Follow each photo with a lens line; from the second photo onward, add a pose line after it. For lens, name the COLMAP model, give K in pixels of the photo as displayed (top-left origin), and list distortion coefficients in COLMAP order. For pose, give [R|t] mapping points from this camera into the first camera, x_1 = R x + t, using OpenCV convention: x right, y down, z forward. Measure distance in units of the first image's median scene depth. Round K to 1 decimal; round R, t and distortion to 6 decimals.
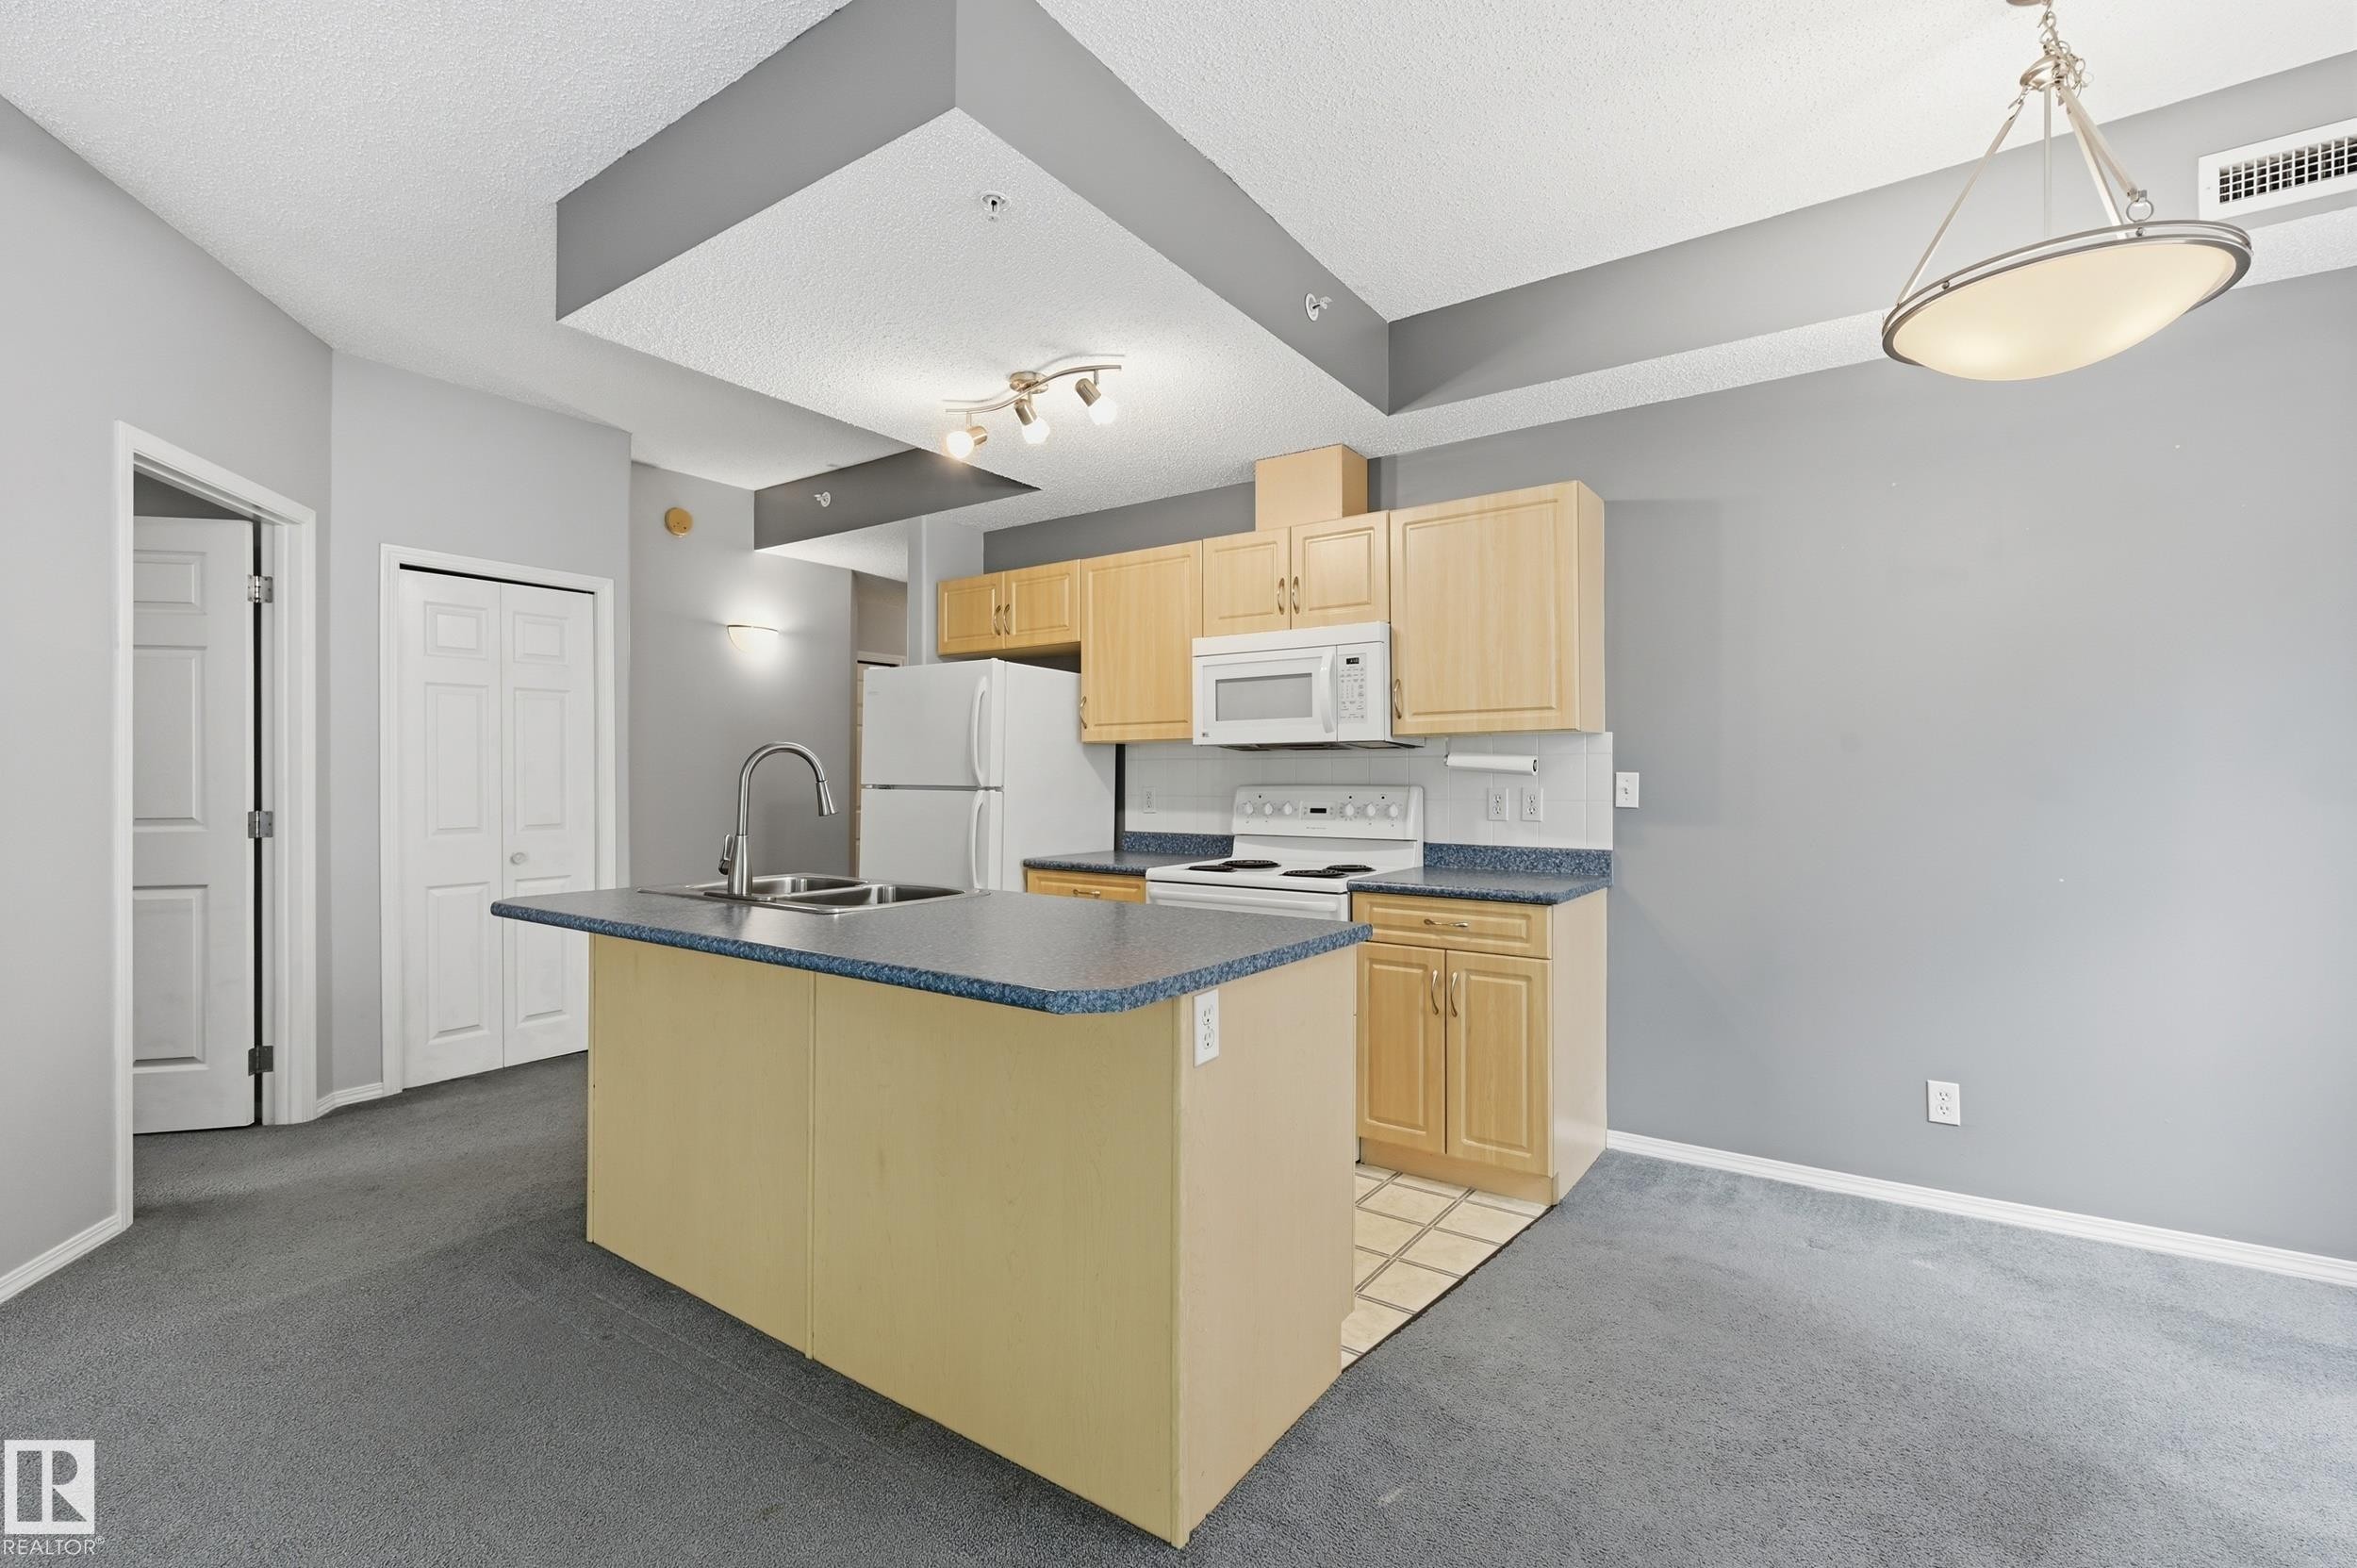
lens RADIAL K [[1040.5, 0, 1180.1], [0, 1040.5, 770.9], [0, 0, 1]] dist [0.001158, 0.000307]
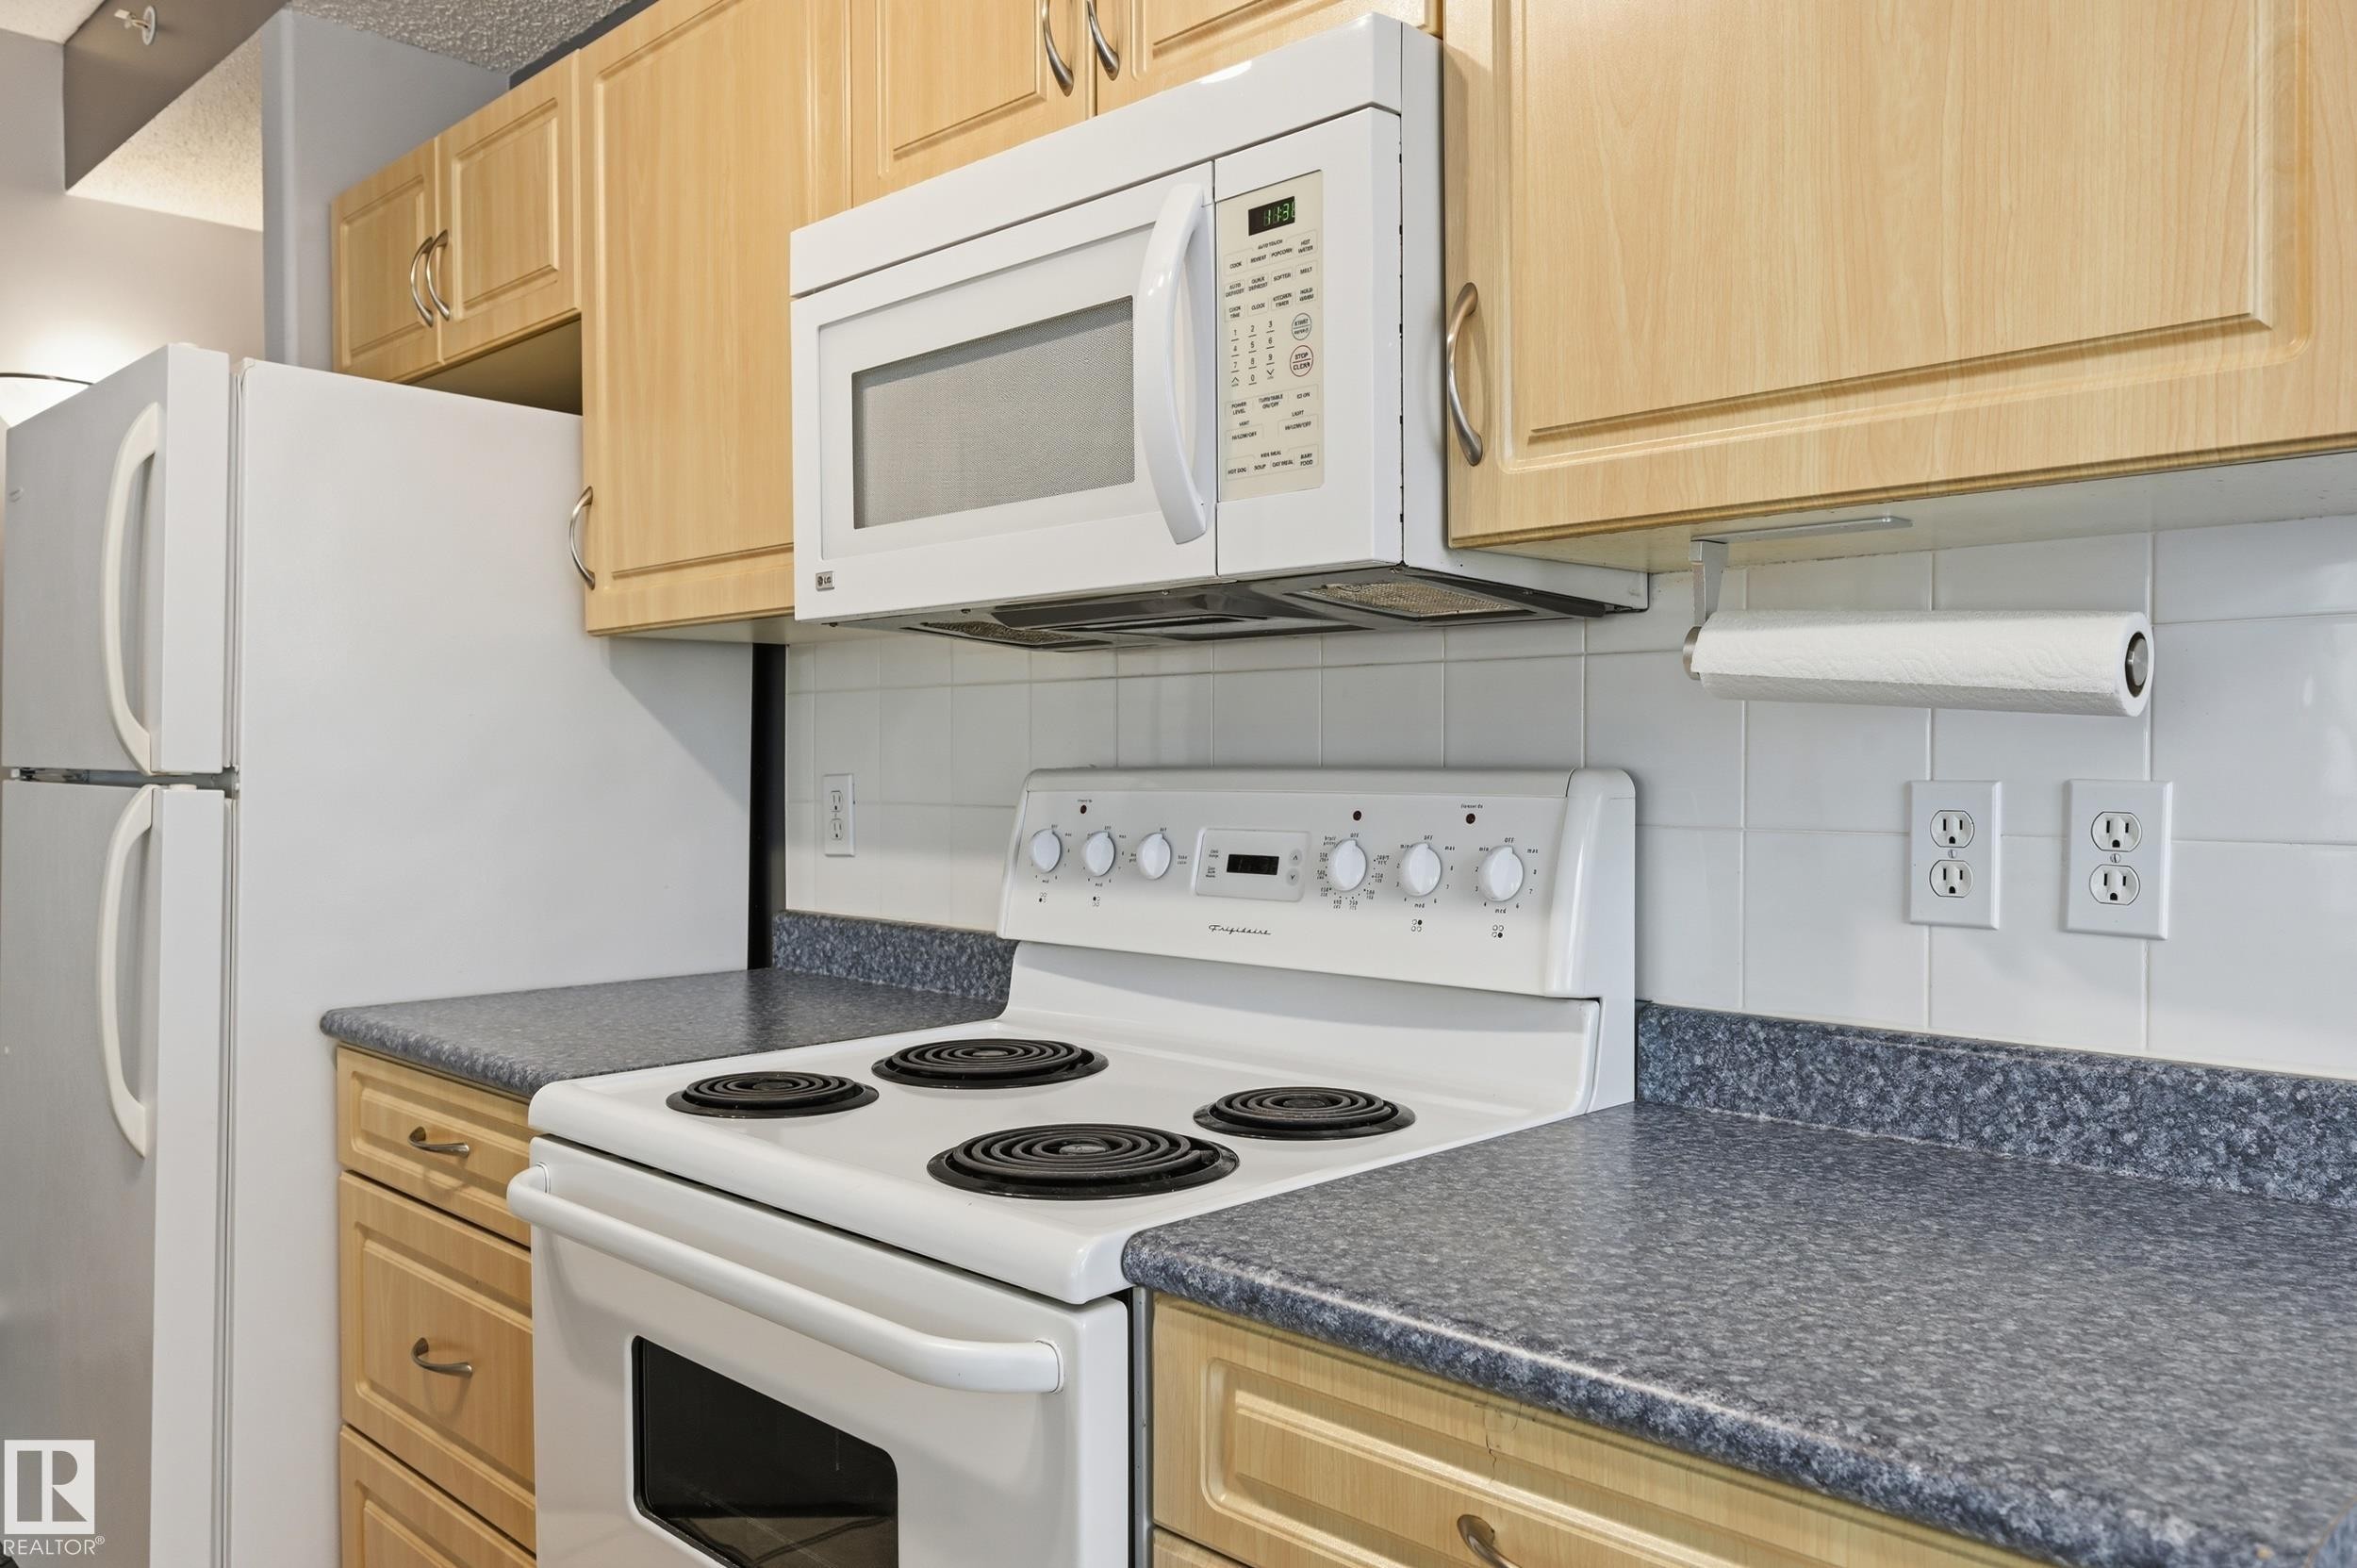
lens RADIAL K [[1753.2, 0, 1178.1], [0, 1753.2, 811.7], [0, 0, 1]] dist [0.002918, 0.003310]
pose [[0.985756, 0.003730, -0.168139, 0.197345], [0.002406, 0.999339, 0.036279, 0.008907], [0.168163, -0.036166, 0.985096, 0.579860]]
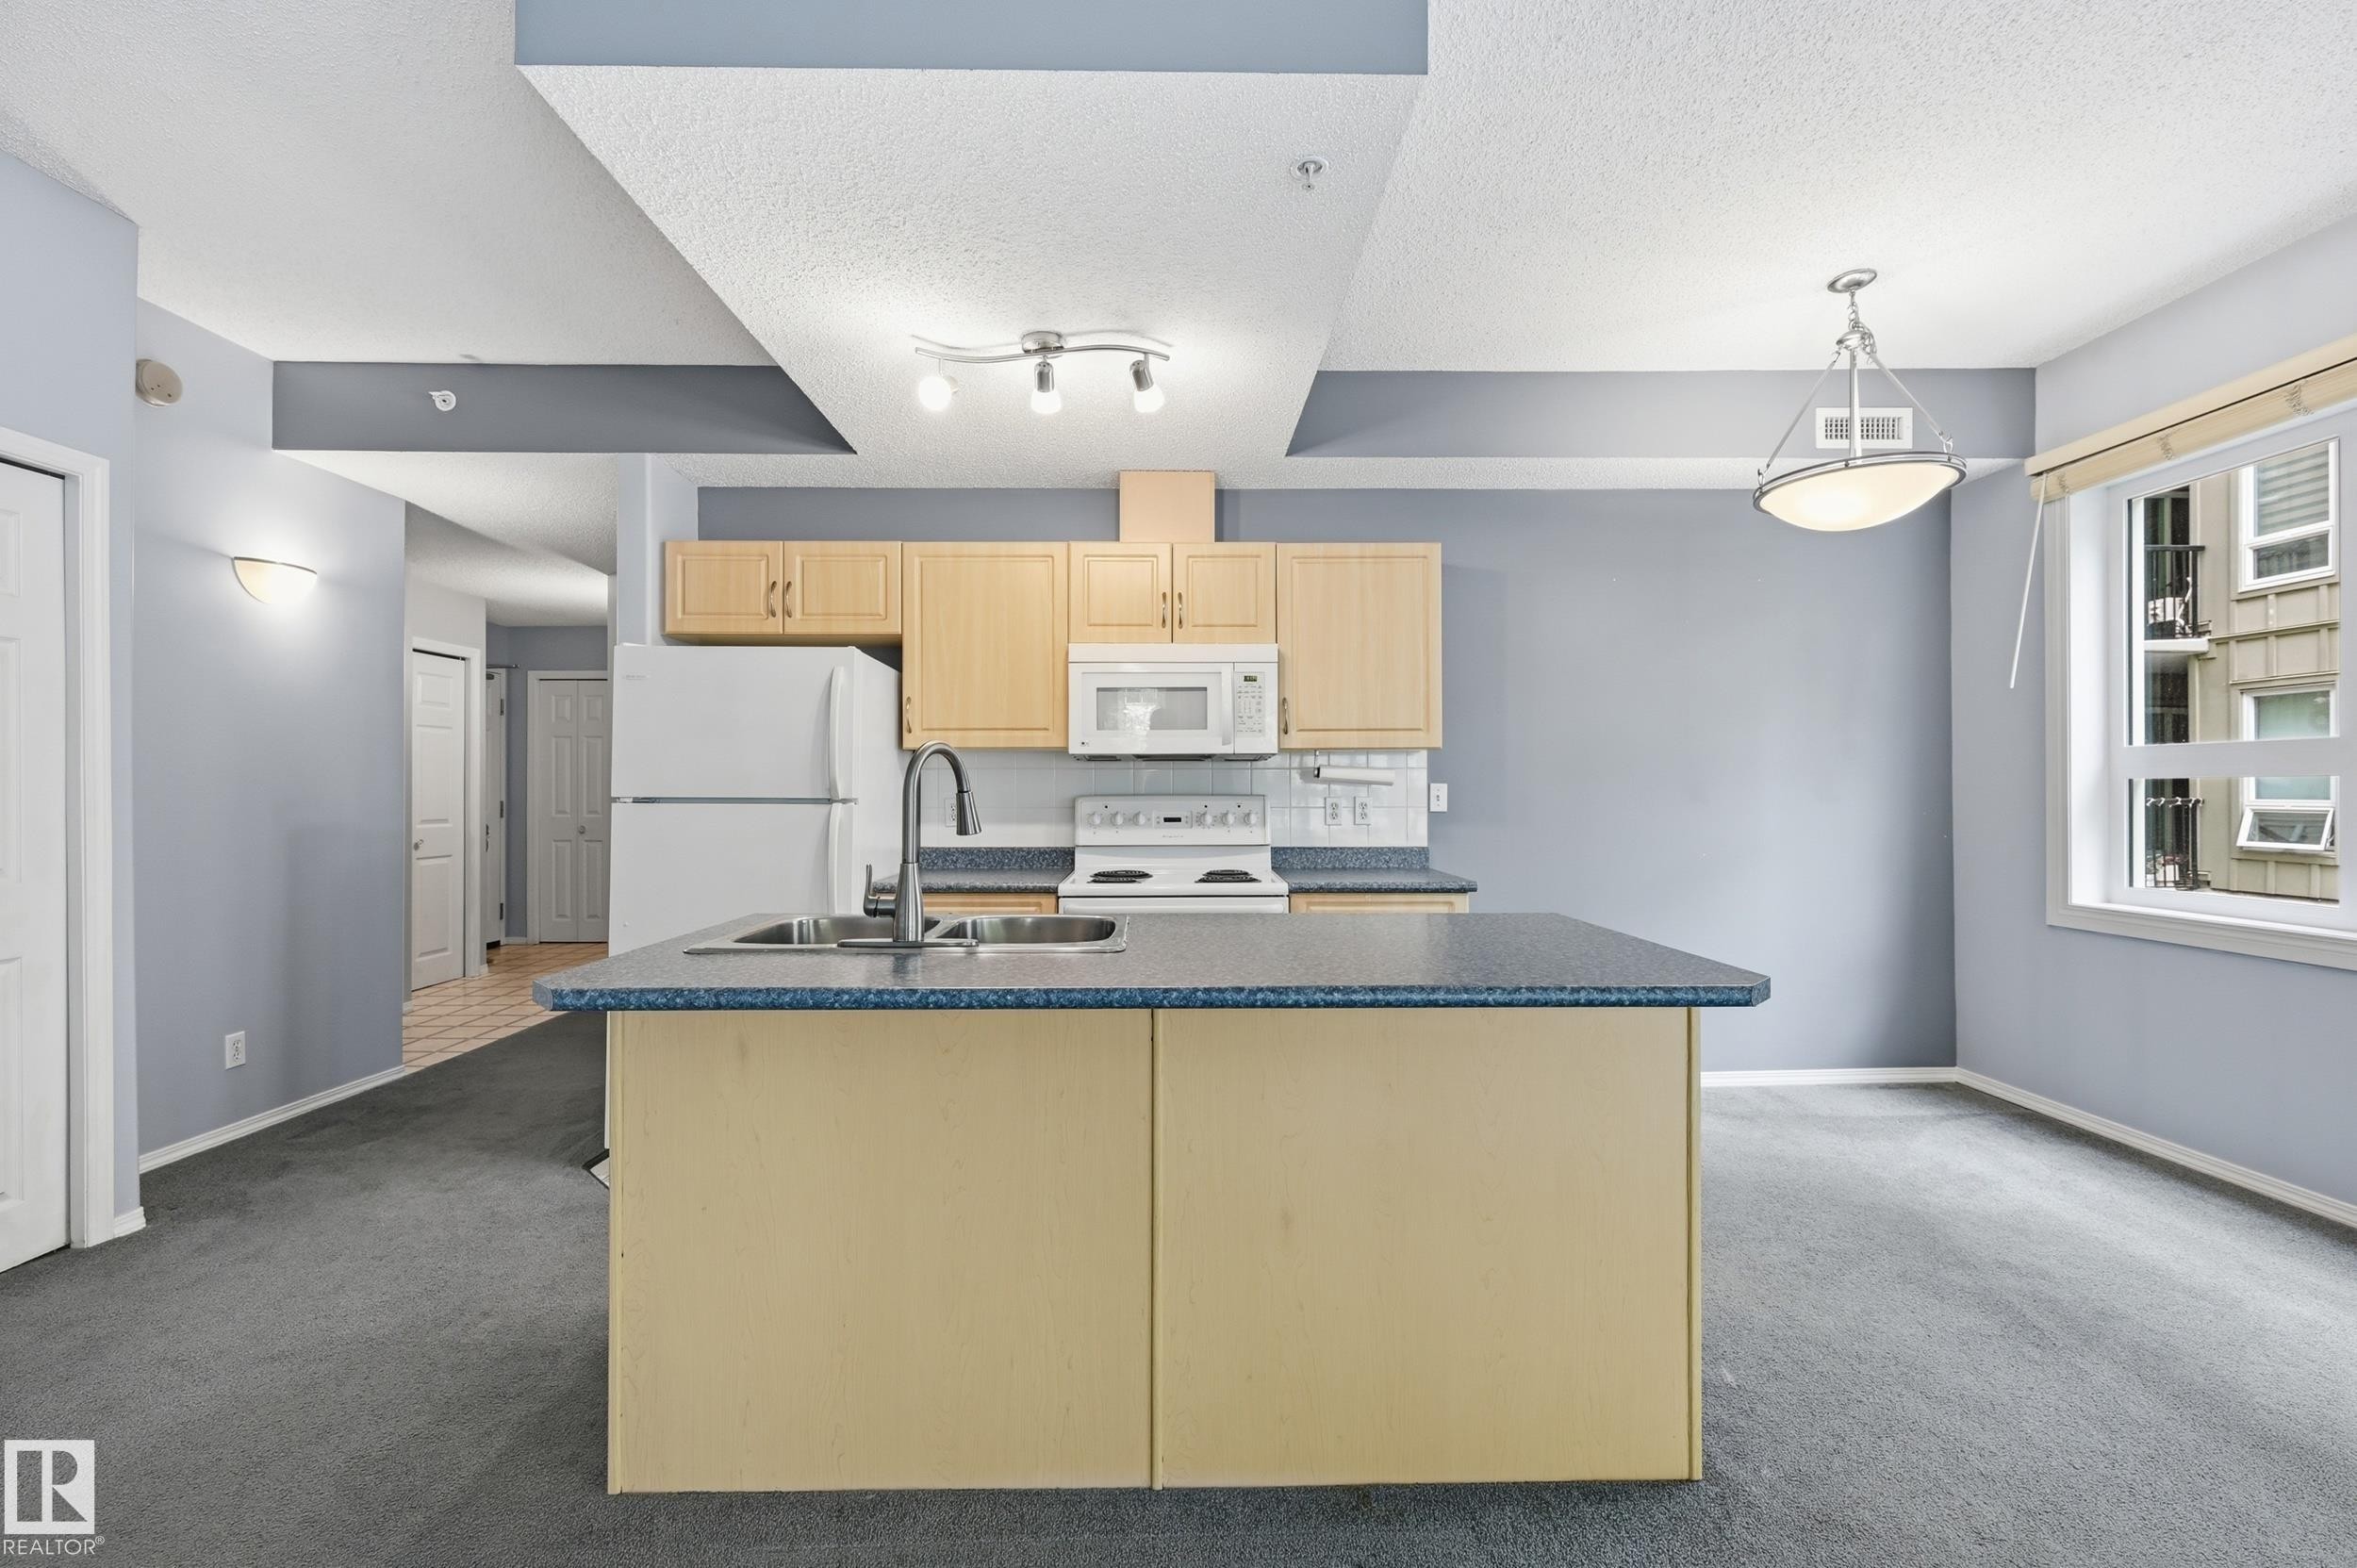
lens RADIAL K [[996.3, 0, 1178.5], [0, 996.3, 784.0], [0, 0, 1]] dist [-0.000305, -0.000192]
pose [[0.808445, 0.001721, 0.588569, -0.465328], [-0.002373, 0.999997, 0.000335, 0.002372], [-0.588567, -0.001668, 0.808447, 0.203005]]
